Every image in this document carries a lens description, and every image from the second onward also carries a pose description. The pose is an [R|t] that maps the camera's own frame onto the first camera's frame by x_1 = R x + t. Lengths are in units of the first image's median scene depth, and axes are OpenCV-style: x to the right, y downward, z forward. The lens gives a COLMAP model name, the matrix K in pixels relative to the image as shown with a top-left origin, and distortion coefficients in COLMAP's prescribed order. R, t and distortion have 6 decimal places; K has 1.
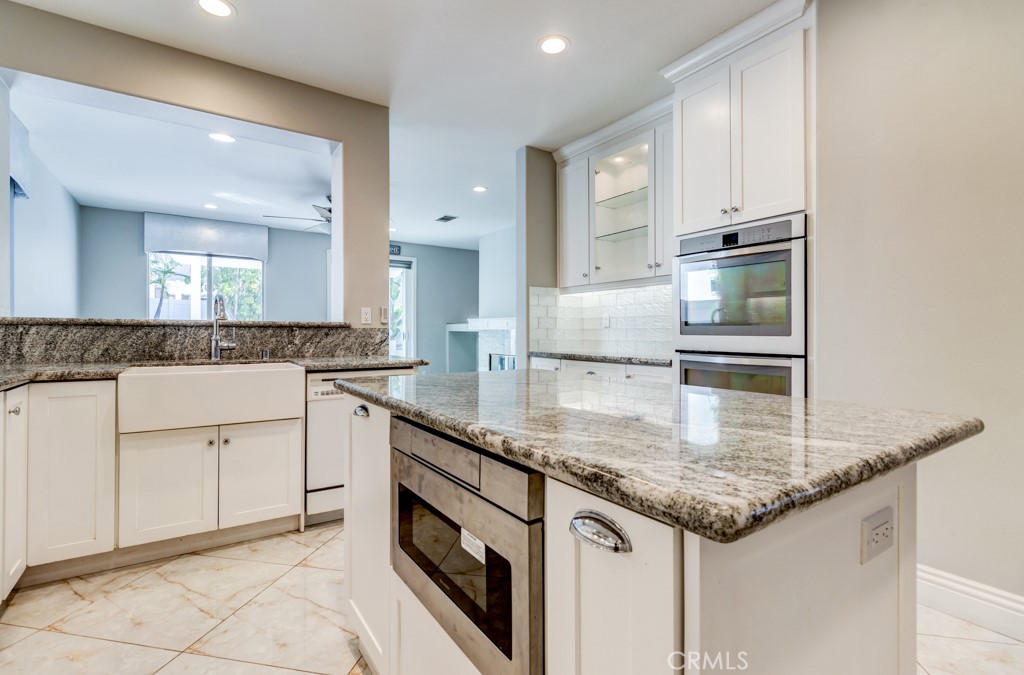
lens RADIAL K [[471.7, 0, 507.6], [0, 471.7, 332.5], [0, 0, 1]] dist [0.002080, 0.000269]
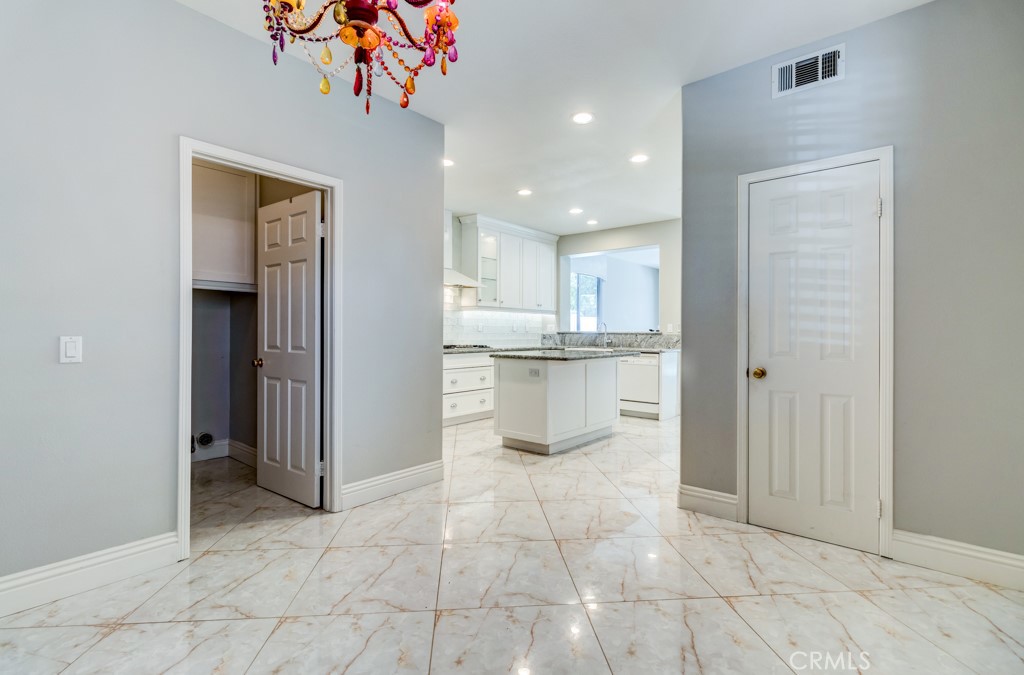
lens RADIAL K [[471.7, 0, 507.6], [0, 471.7, 332.5], [0, 0, 1]] dist [0.002080, 0.000269]
pose [[0.279593, -0.001066, -0.960118, 1.529447], [-0.004278, 0.999988, -0.002356, -0.010647], [0.960109, 0.004766, 0.279585, -0.220954]]
